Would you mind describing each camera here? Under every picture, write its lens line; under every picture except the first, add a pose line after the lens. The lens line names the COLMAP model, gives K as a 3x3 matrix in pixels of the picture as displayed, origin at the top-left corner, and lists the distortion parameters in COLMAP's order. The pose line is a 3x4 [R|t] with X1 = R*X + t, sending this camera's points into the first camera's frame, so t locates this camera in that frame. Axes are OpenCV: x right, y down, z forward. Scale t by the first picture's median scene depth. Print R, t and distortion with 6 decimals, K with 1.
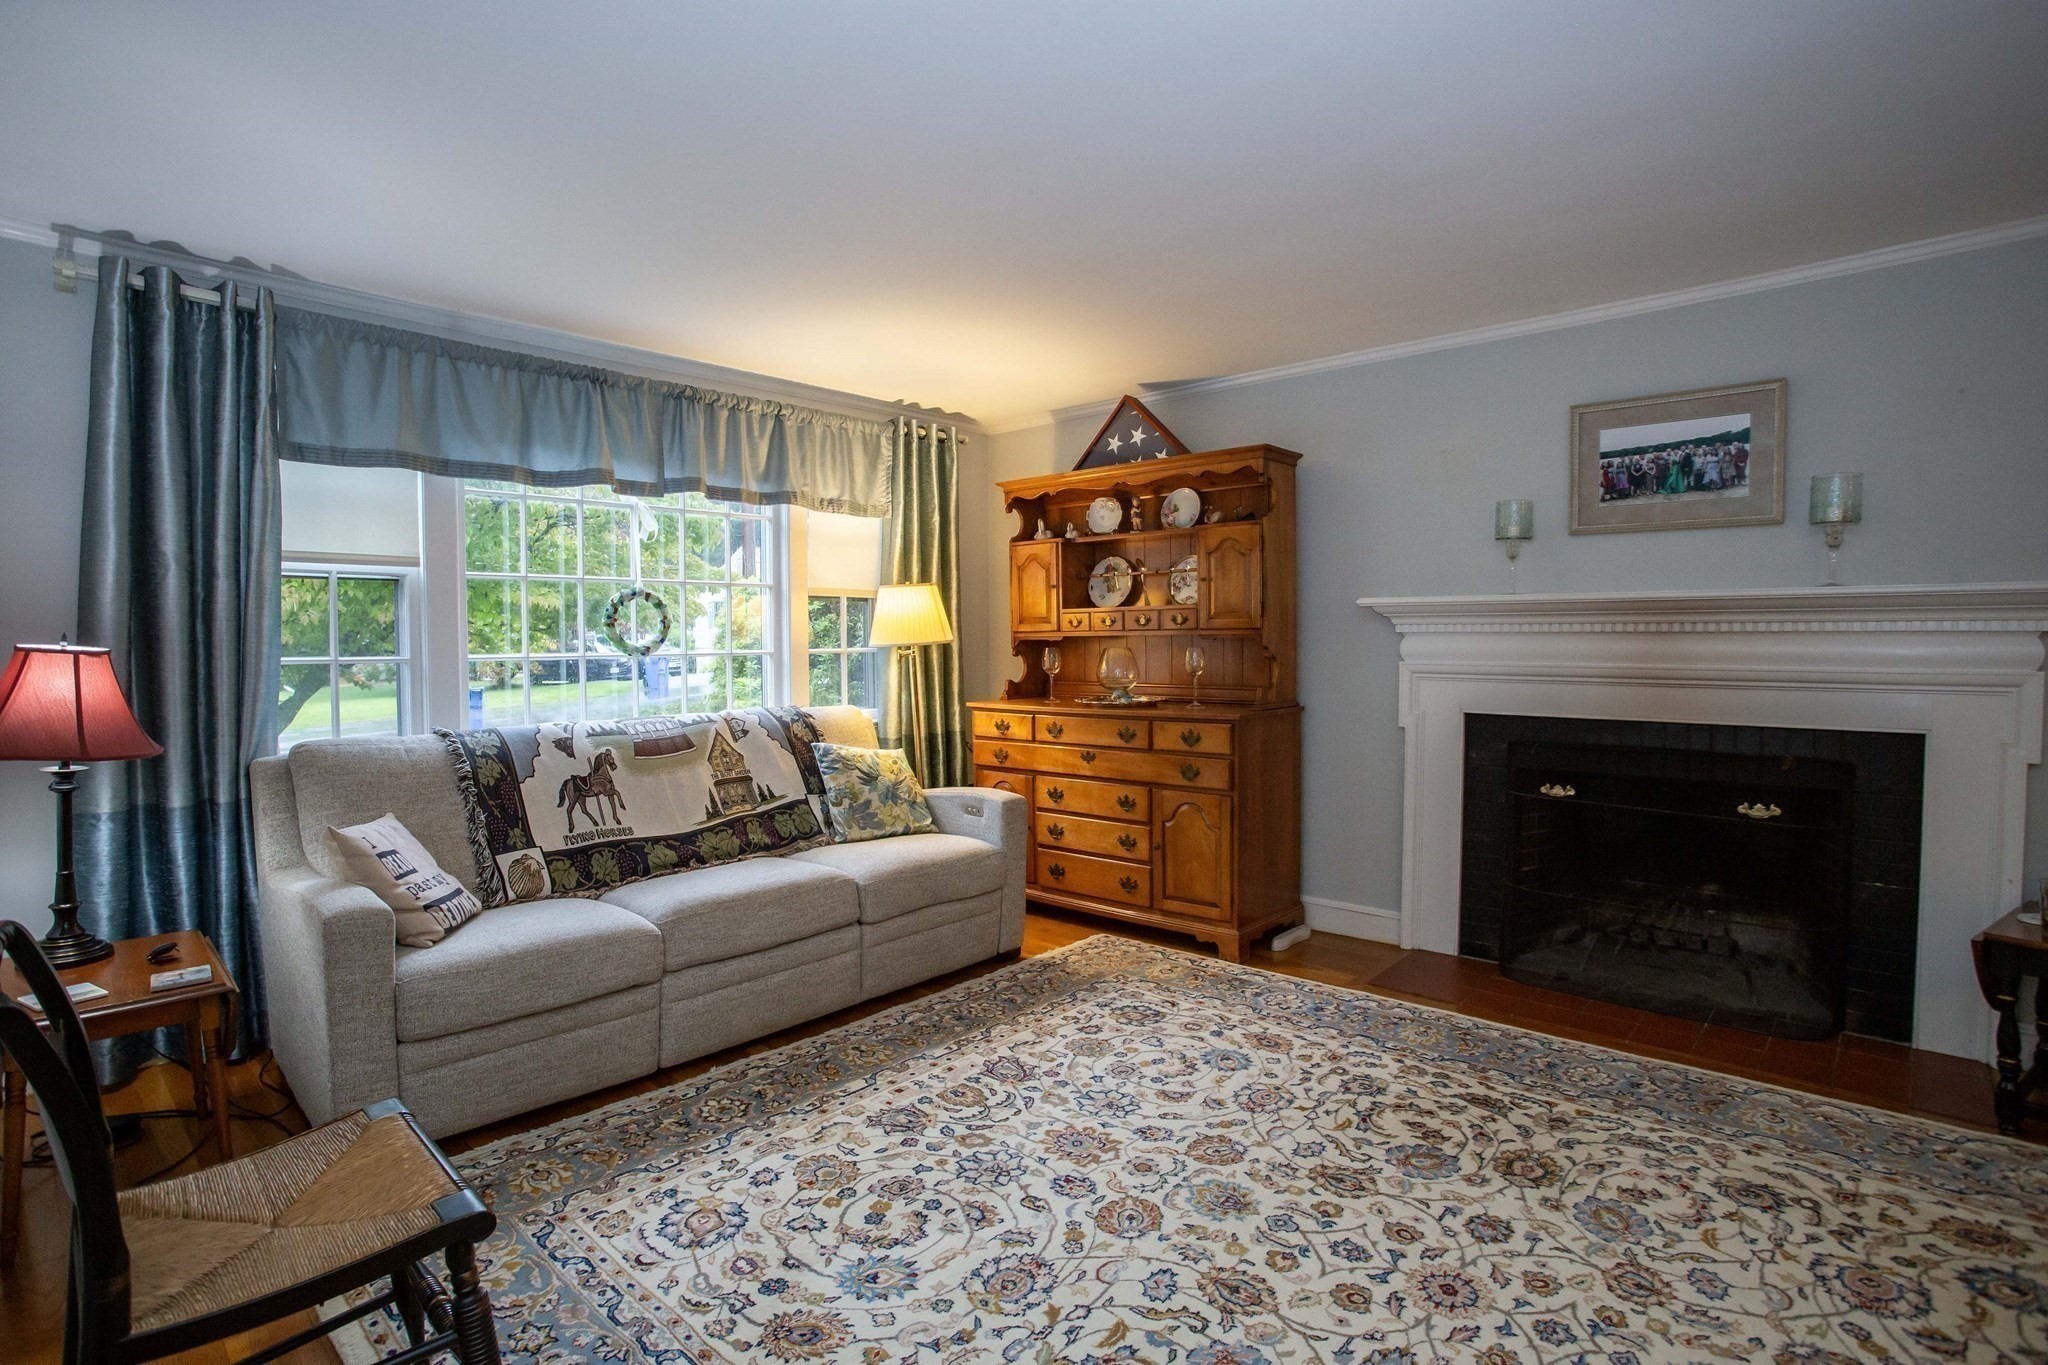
lens RADIAL K [[995.0, 0, 1033.8], [0, 995.0, 679.3], [0, 0, 1]] dist [-0.072254, 0.029873]
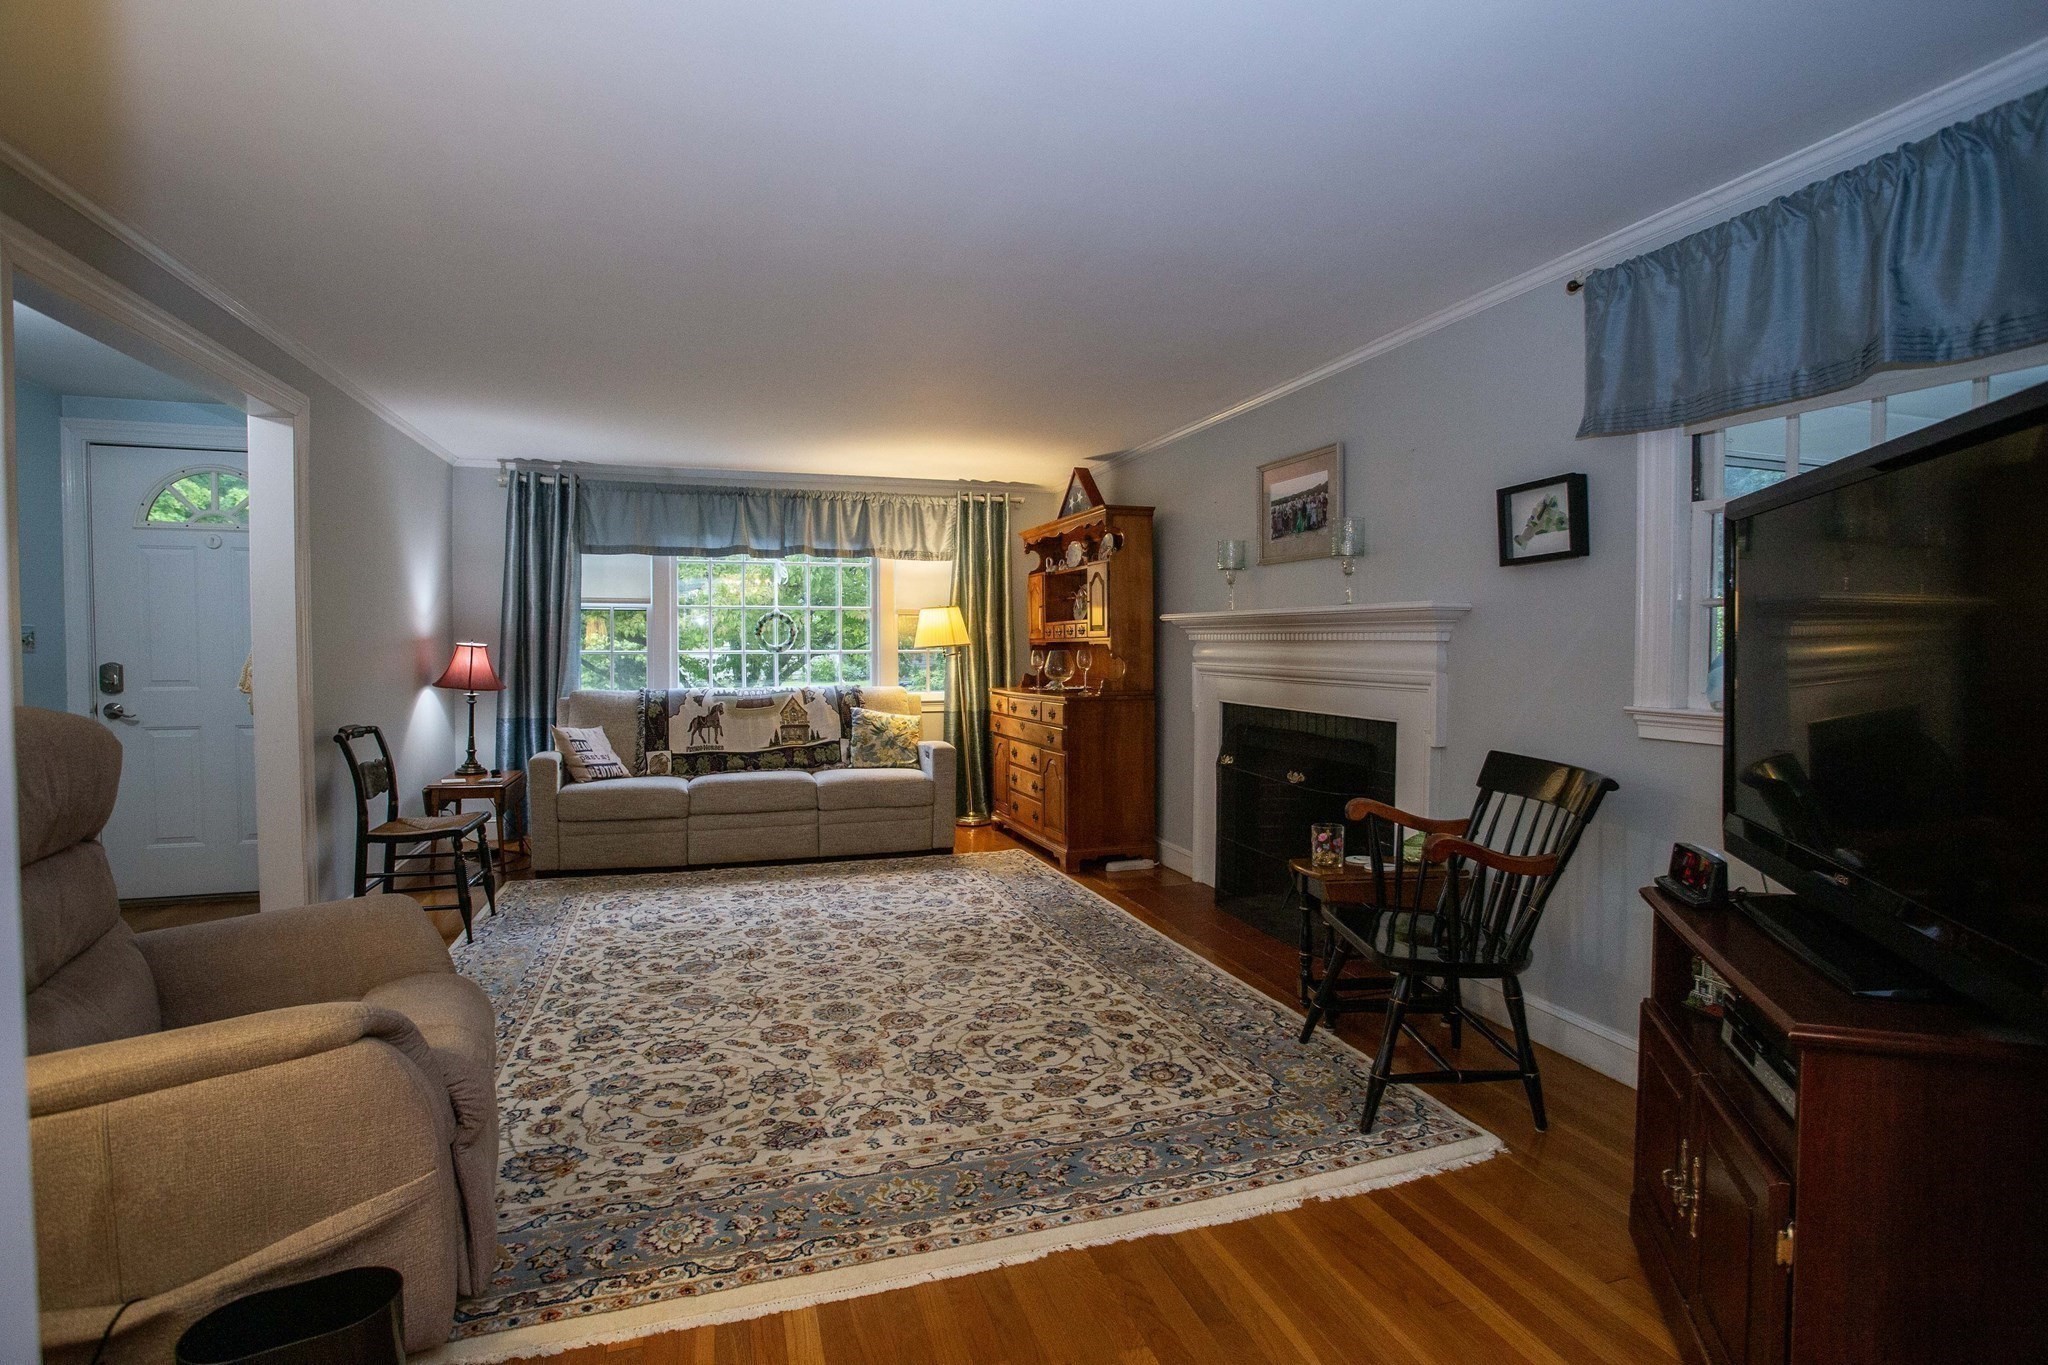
lens RADIAL K [[996.8, 0, 1034.1], [0, 996.8, 681.1], [0, 0, 1]] dist [-0.082778, 0.040291]
pose [[0.869755, 0.024464, -0.492876, 1.064924], [-0.026312, 0.999649, 0.003187, 0.010534], [0.492781, 0.010196, 0.870093, -0.333216]]
